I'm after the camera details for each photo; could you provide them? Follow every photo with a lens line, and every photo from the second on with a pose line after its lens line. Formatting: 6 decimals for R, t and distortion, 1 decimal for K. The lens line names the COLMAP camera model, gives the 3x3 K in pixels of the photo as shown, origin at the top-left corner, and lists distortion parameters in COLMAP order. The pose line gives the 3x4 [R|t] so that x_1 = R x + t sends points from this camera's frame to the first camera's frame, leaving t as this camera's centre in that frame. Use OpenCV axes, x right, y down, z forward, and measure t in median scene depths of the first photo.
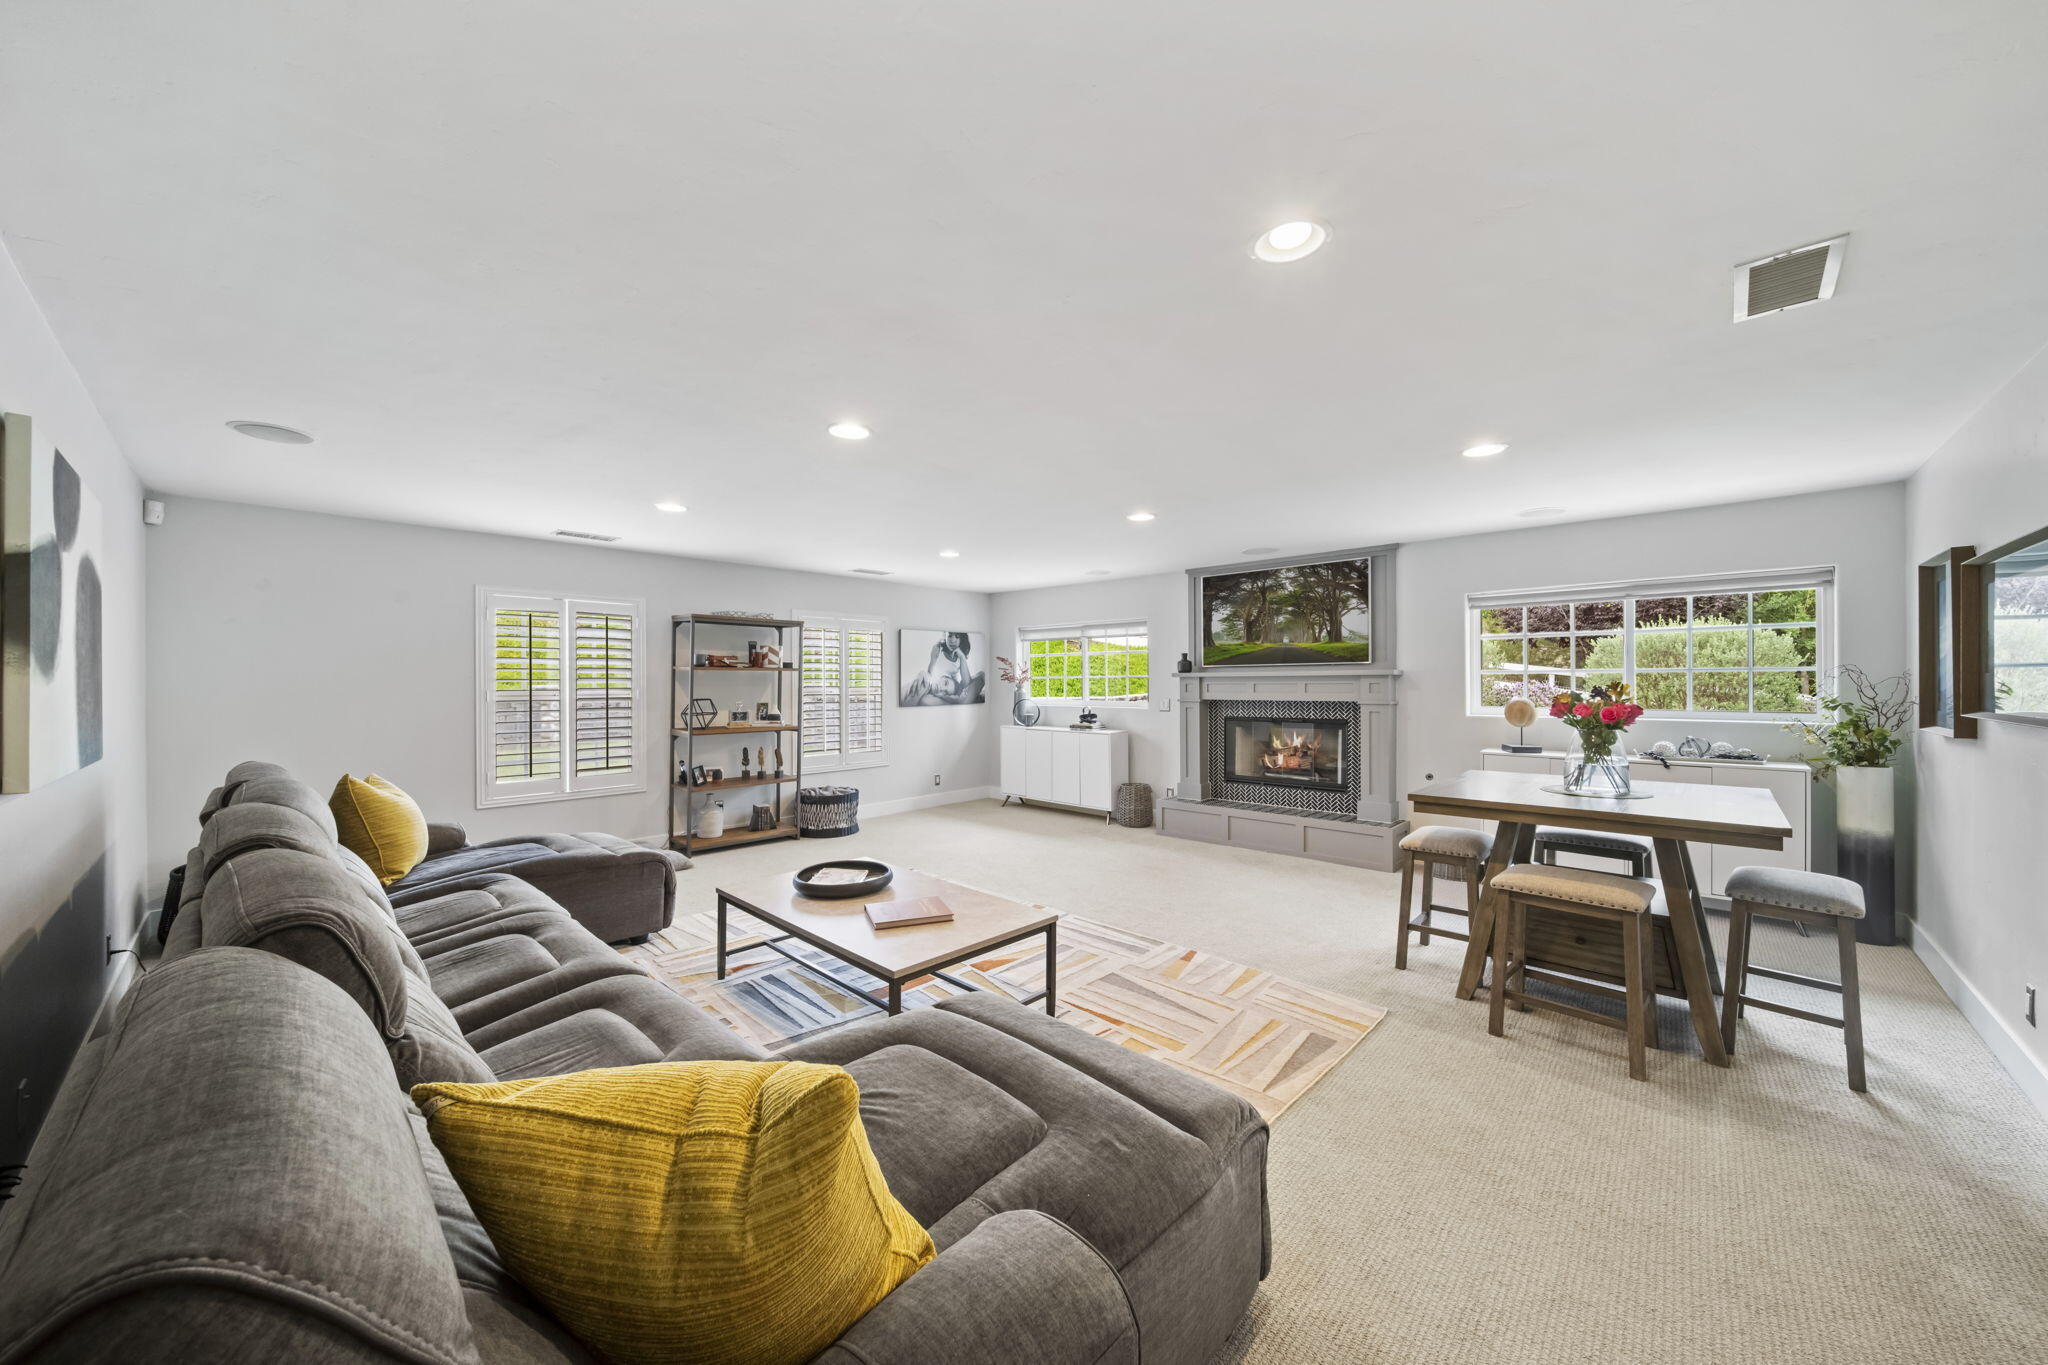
lens RADIAL K [[706.6, 0, 1024.0], [0, 706.6, 682.5], [0, 0, 1]] dist [-0.000344, -0.000067]
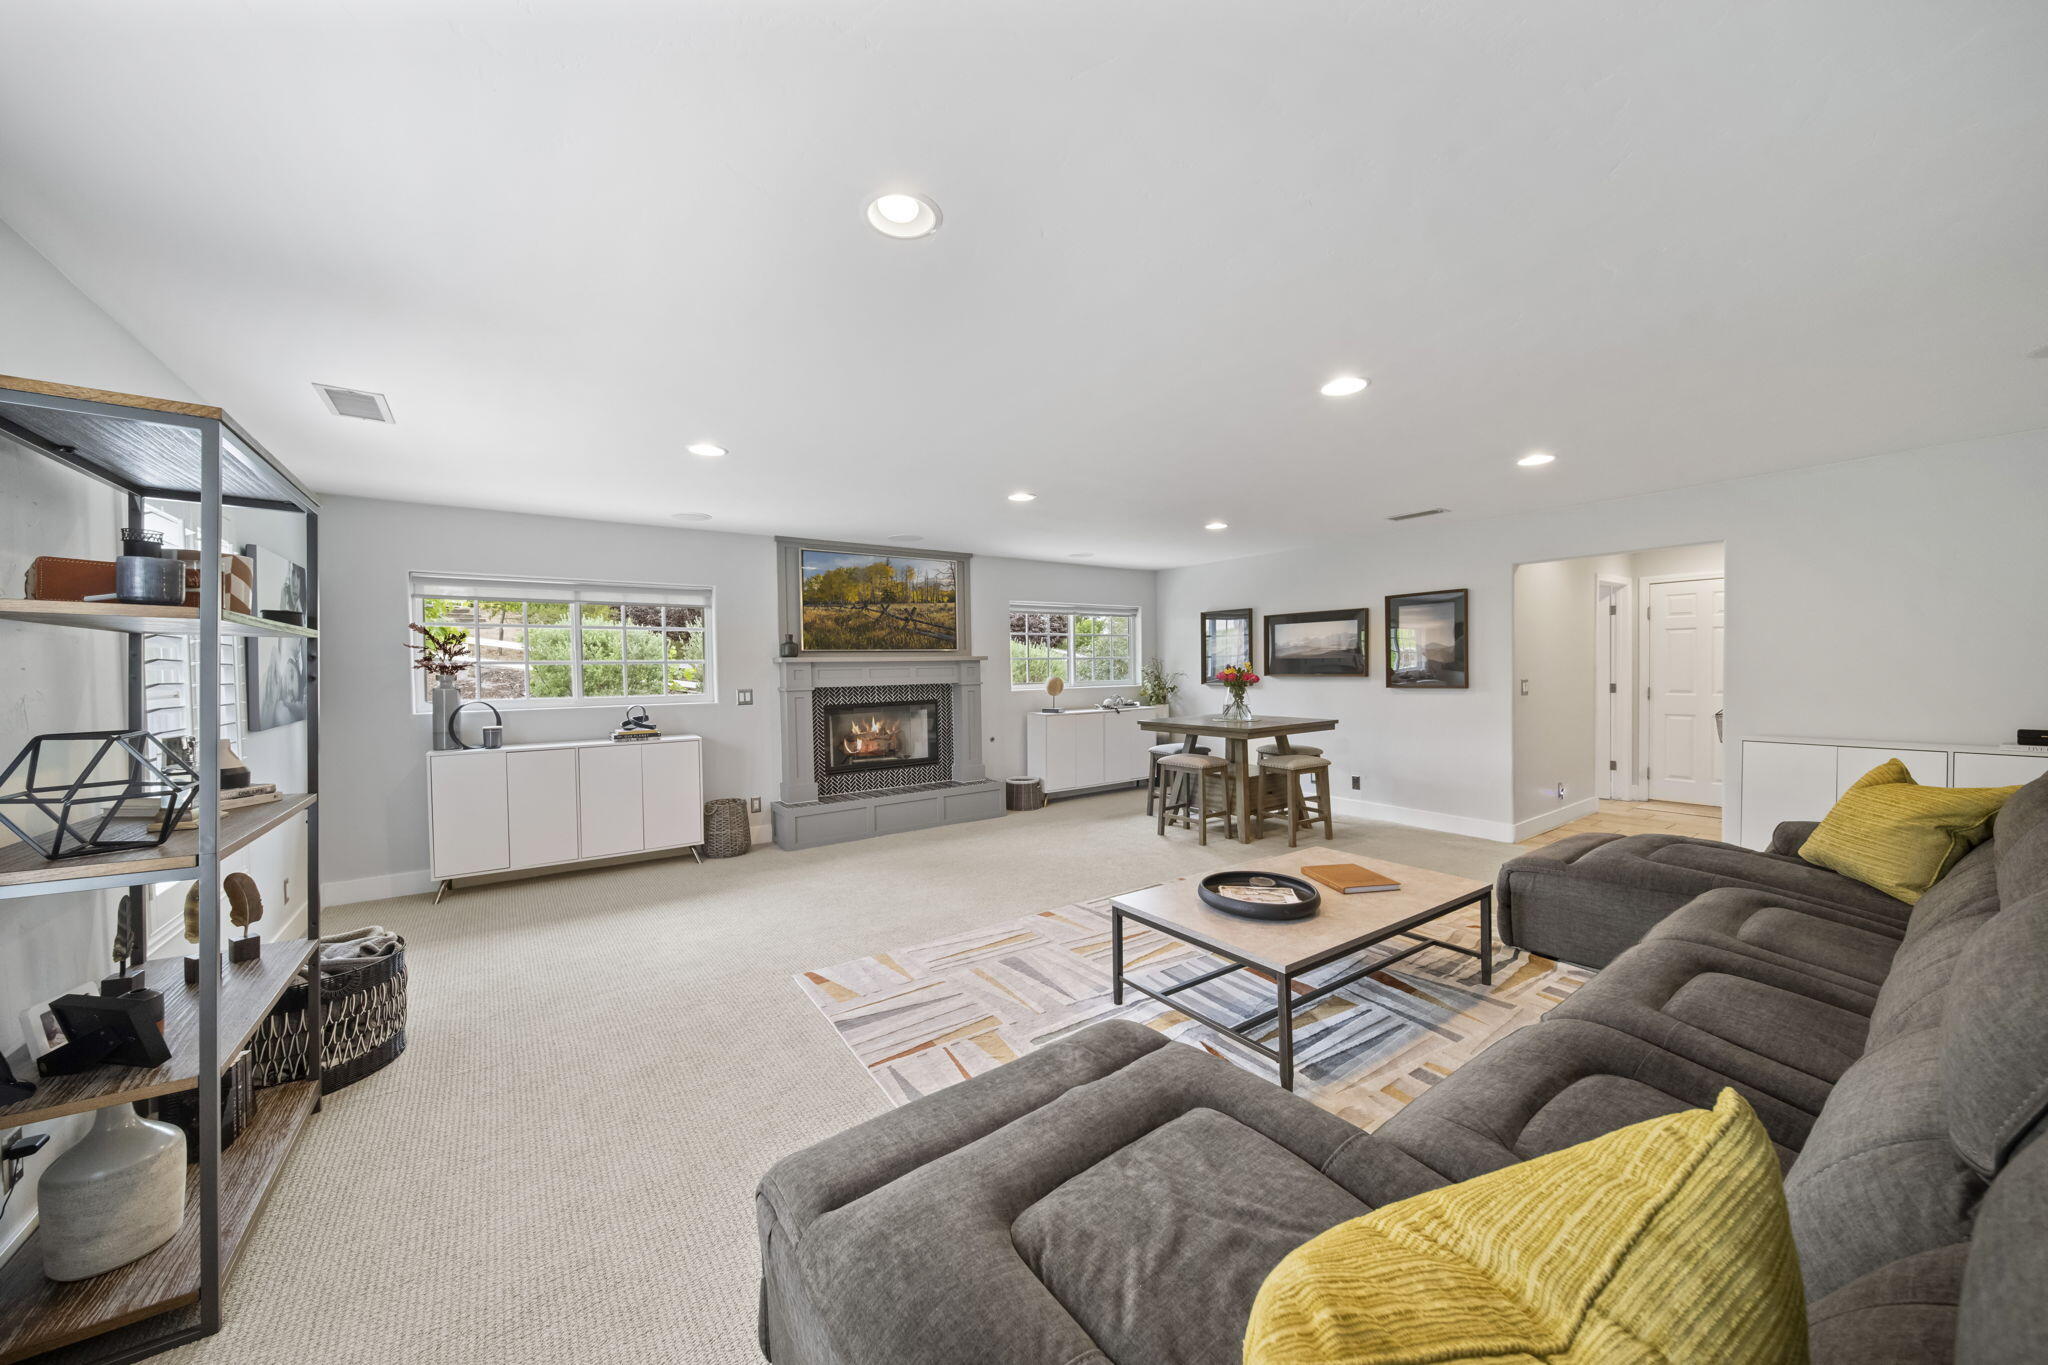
lens RADIAL K [[715.4, 0, 1017.7], [0, 715.4, 698.0], [0, 0, 1]] dist [-0.000556, -0.000328]
pose [[0.210186, -0.047682, 0.976498, -0.582837], [0.013610, 0.998856, 0.045845, -0.001205], [-0.977567, 0.003654, 0.210595, 0.565620]]
